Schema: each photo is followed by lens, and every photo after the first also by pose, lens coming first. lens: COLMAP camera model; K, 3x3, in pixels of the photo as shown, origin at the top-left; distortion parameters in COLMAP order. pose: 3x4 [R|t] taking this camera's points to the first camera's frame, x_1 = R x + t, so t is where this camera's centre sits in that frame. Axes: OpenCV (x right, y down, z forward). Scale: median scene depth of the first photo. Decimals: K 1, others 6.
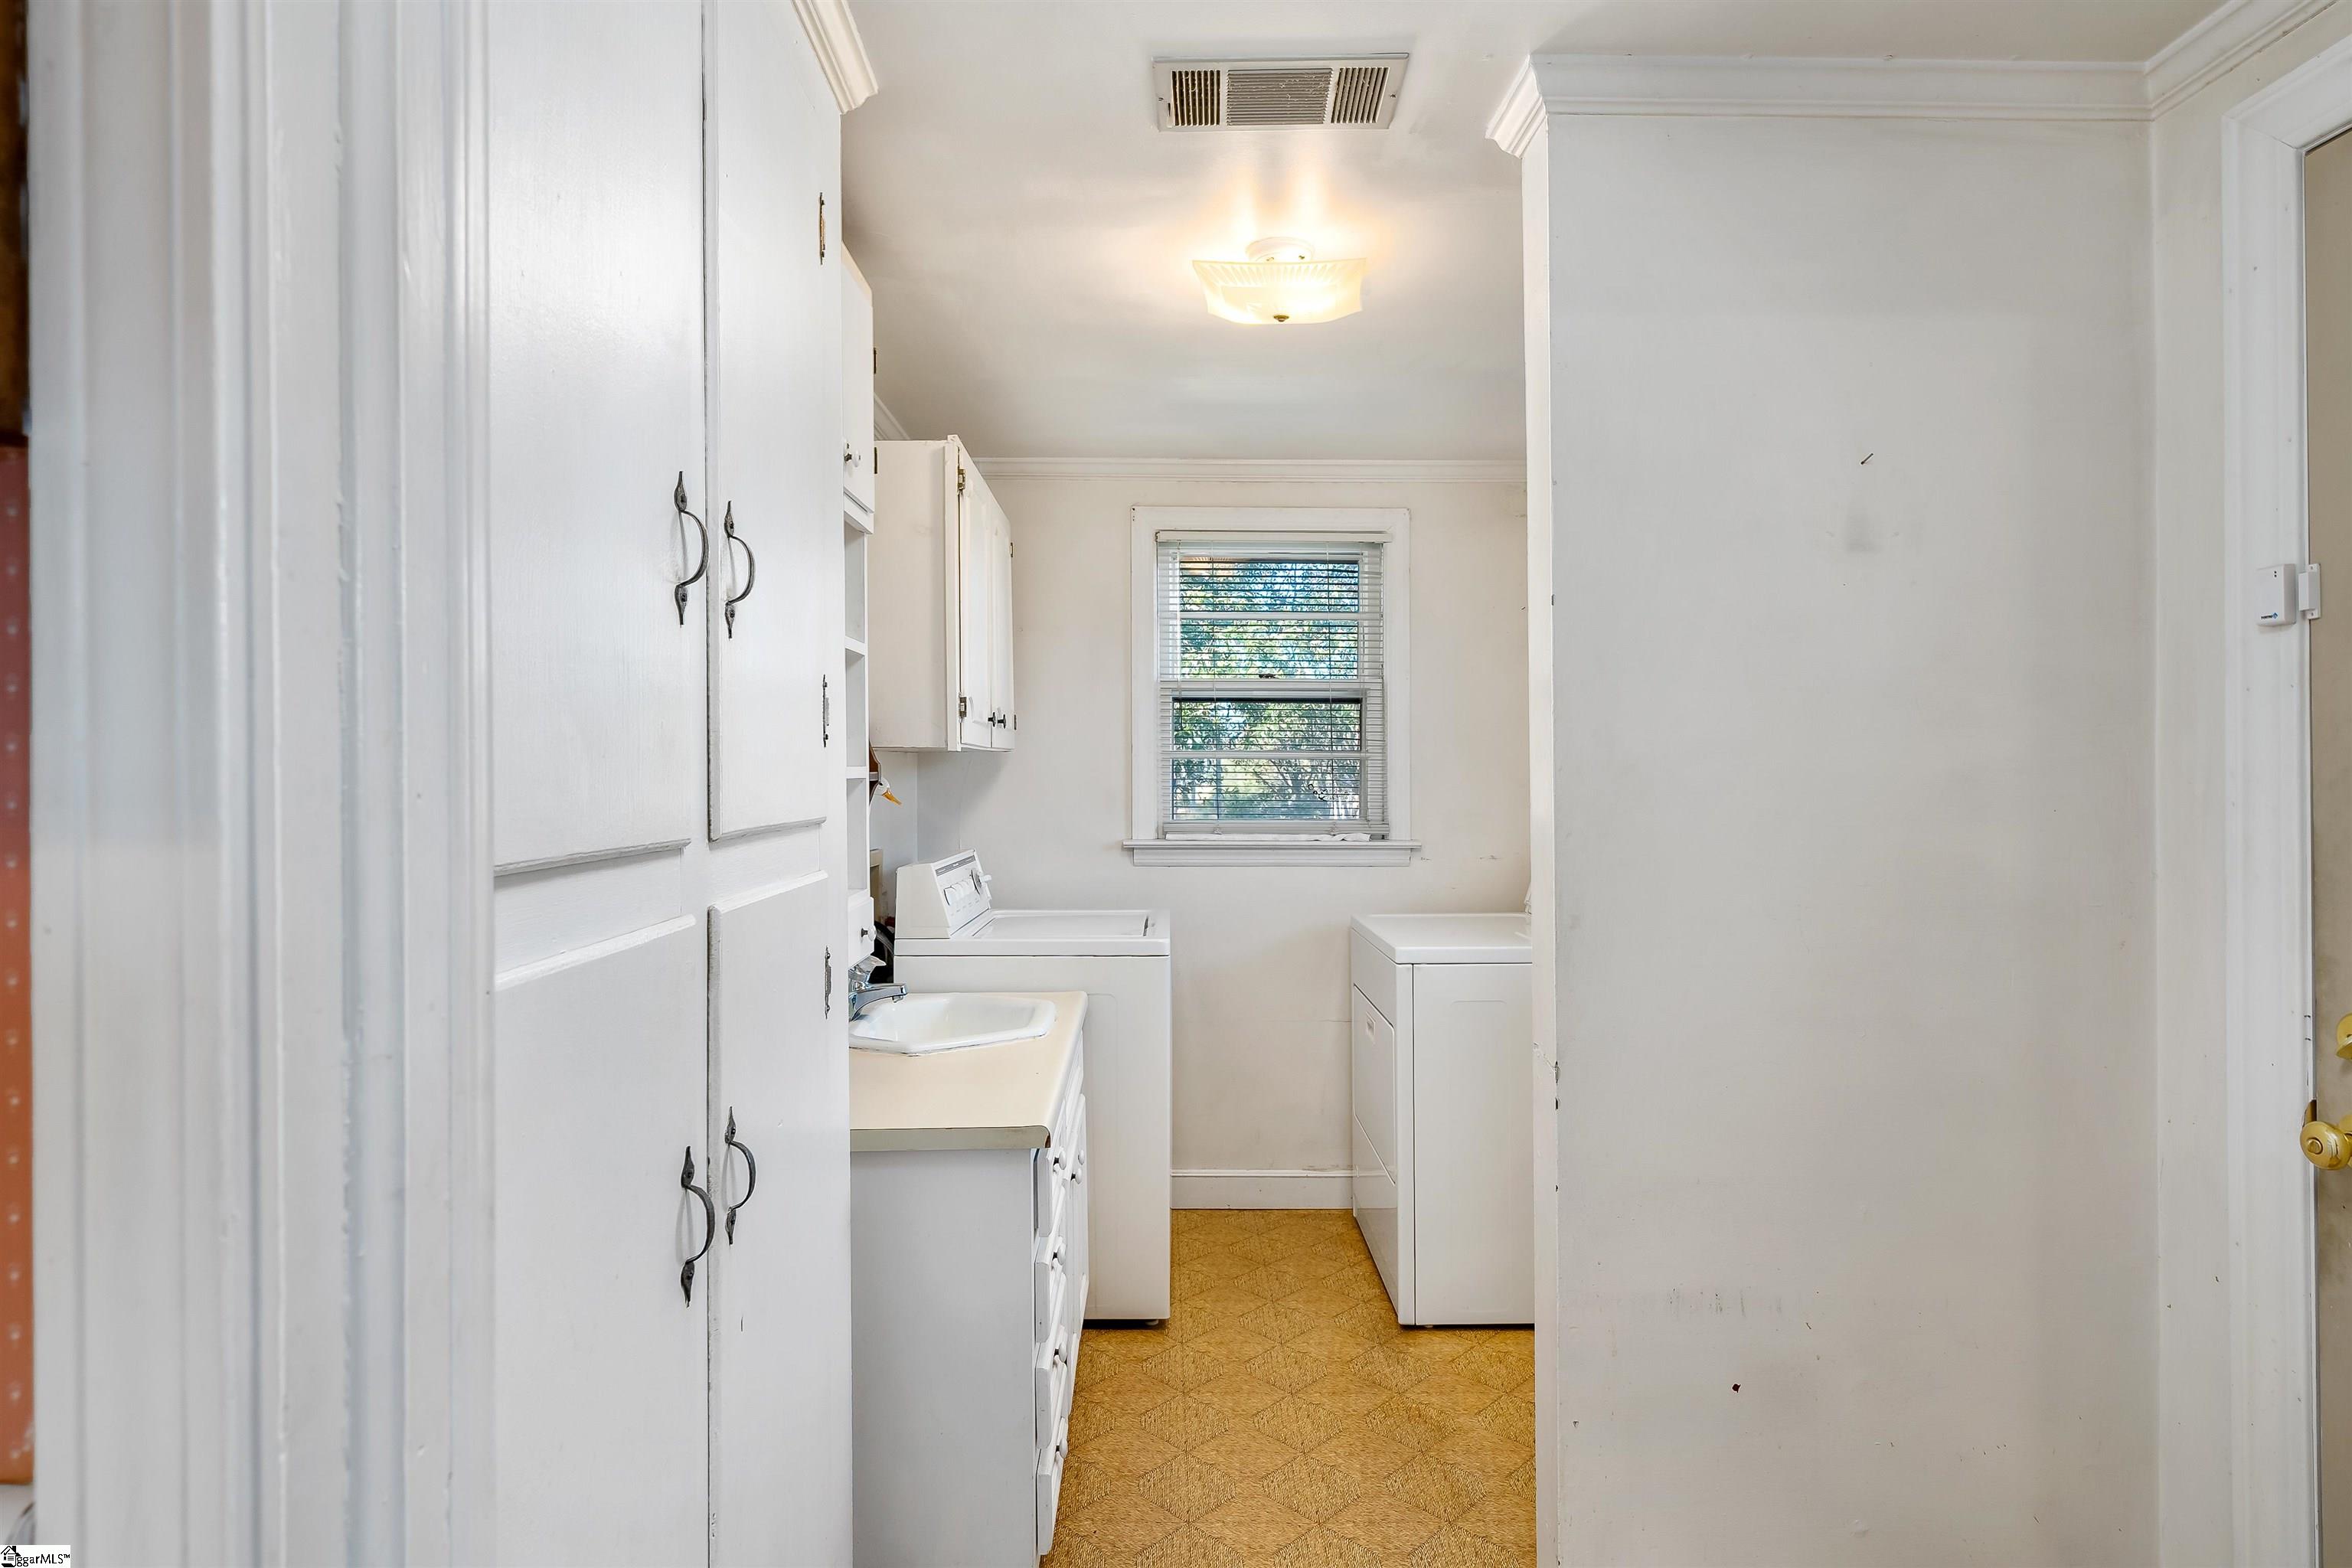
lens RADIAL K [[1252.1, 0, 1177.1], [0, 1252.1, 784.7], [0, 0, 1]] dist [-0.005465, 0.001161]
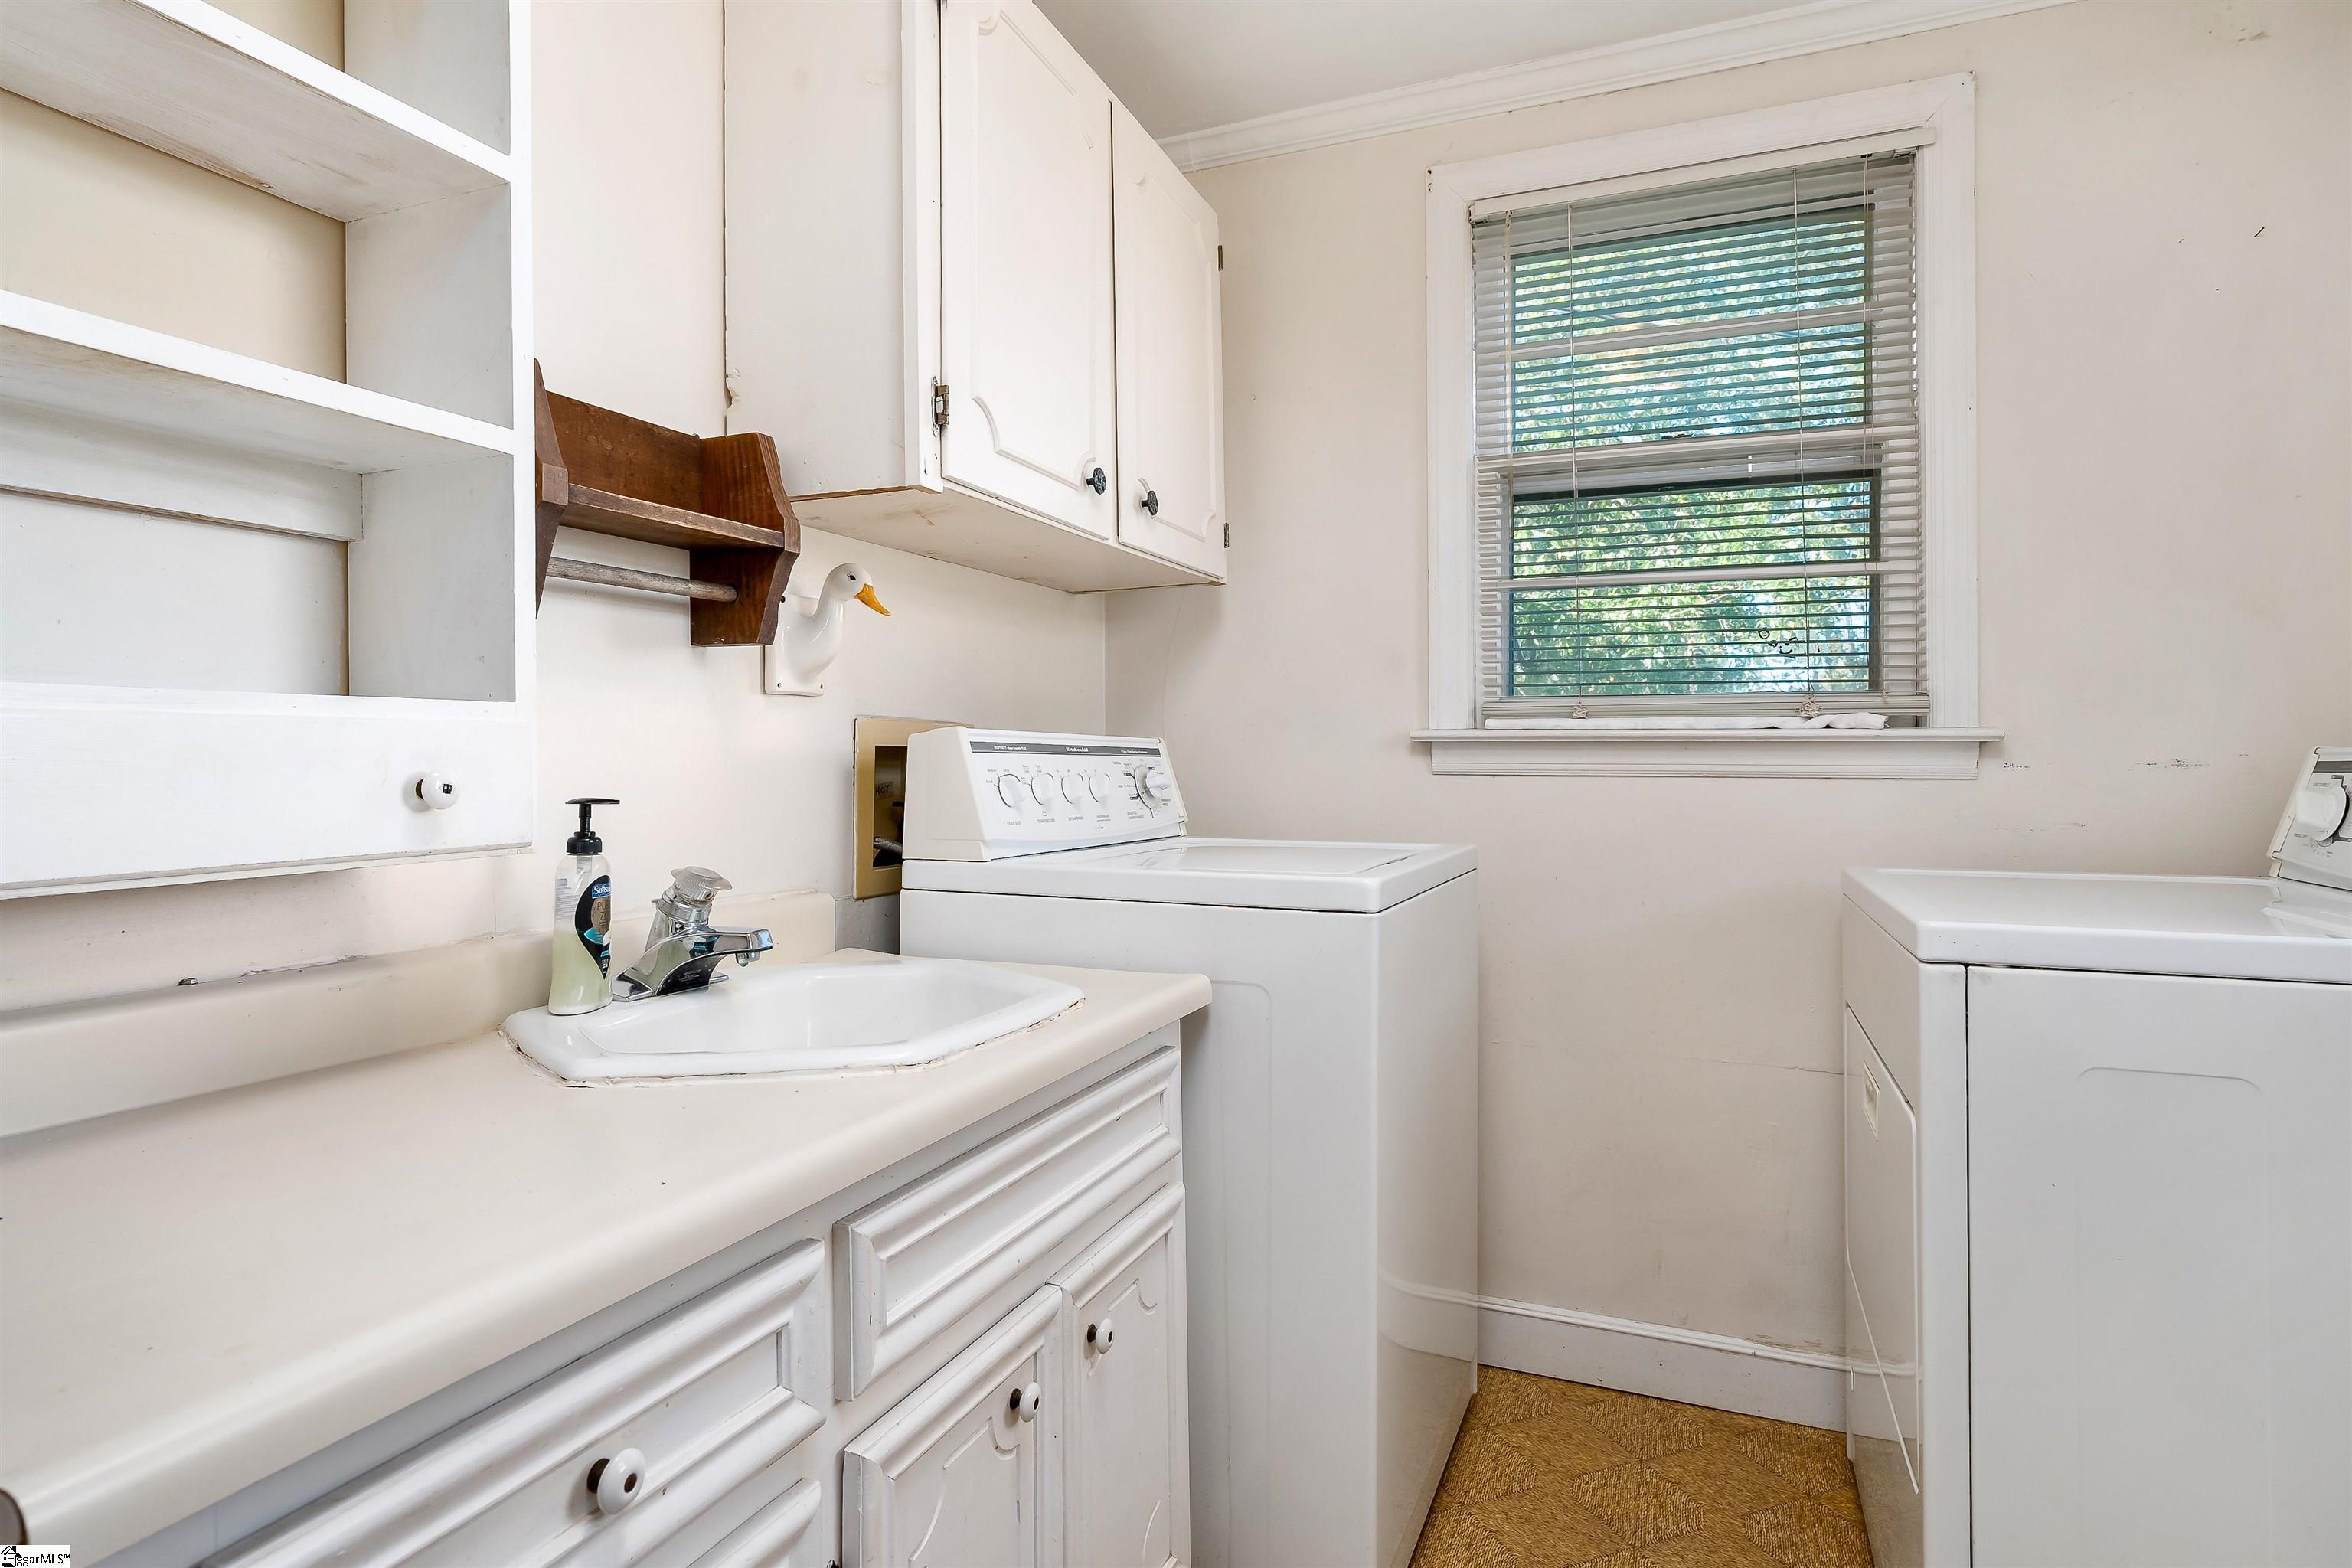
lens RADIAL K [[1252.1, 0, 1183.4], [0, 1252.1, 759.3], [0, 0, 1]] dist [-0.005465, 0.001161]
pose [[0.921533, 0.001175, -0.388299, 0.086964], [-0.003874, 0.999973, -0.006167, 0.062384], [0.388282, 0.007187, 0.921513, 0.411632]]
